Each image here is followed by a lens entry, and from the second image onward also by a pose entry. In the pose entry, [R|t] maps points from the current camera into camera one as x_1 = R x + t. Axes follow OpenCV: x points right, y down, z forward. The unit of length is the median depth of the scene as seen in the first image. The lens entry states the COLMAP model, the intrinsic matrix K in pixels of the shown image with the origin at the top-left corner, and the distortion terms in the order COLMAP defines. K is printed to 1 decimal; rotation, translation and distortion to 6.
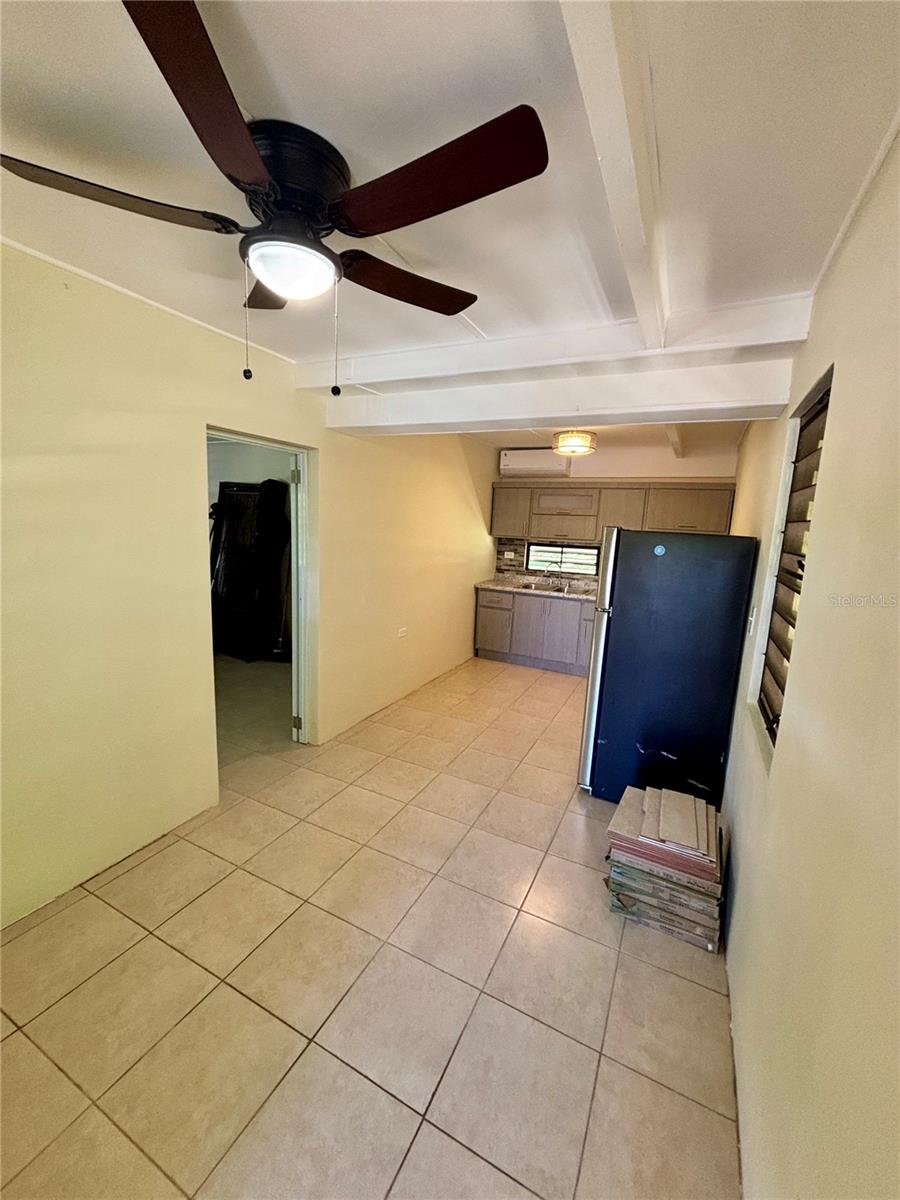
lens RADIAL K [[483.1, 0, 456.0], [0, 483.1, 604.6], [0, 0, 1]] dist [0.004201, -0.000620]
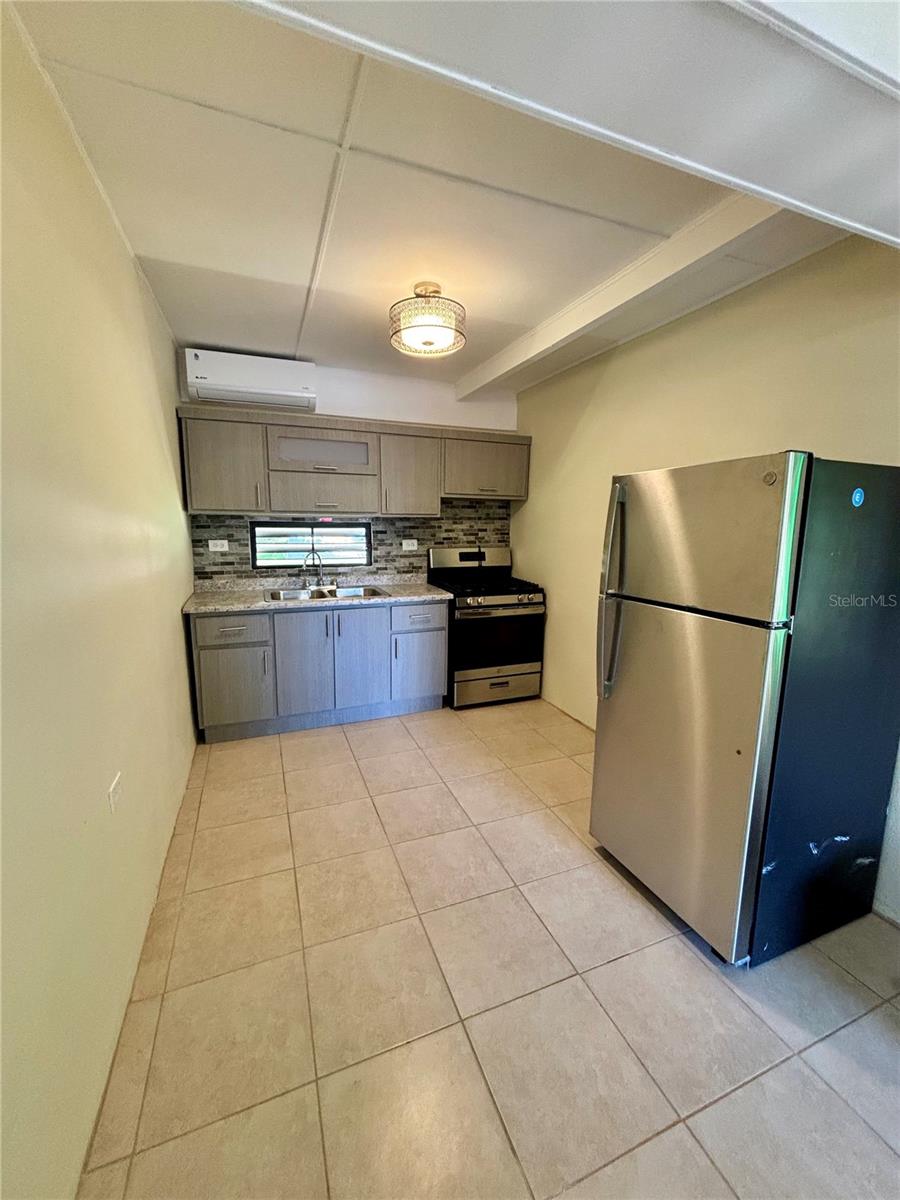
lens RADIAL K [[483.1, 0, 458.2], [0, 483.1, 601.5], [0, 0, 1]] dist [0.004201, -0.000620]
pose [[0.664348, -0.162146, 0.729623, -0.132083], [0.142085, 0.985782, 0.089700, -0.051802], [-0.733794, 0.044076, 0.677941, 0.437233]]
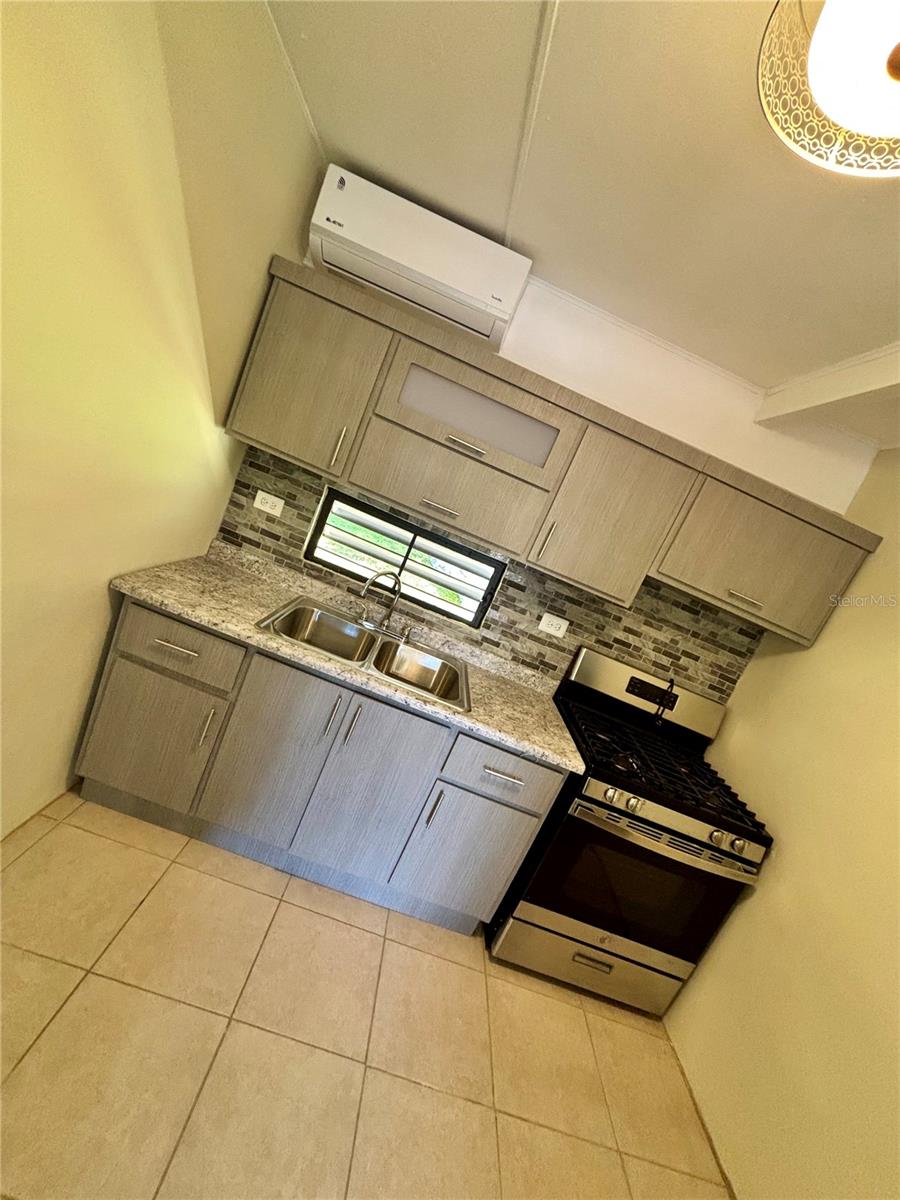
lens RADIAL K [[483.1, 0, 445.4], [0, 483.1, 599.3], [0, 0, 1]] dist [0.004201, -0.000620]
pose [[0.848799, 0.216947, 0.482156, 0.067237], [-0.283913, 0.956328, 0.069504, -0.101772], [-0.446021, -0.195886, 0.873324, 0.649569]]
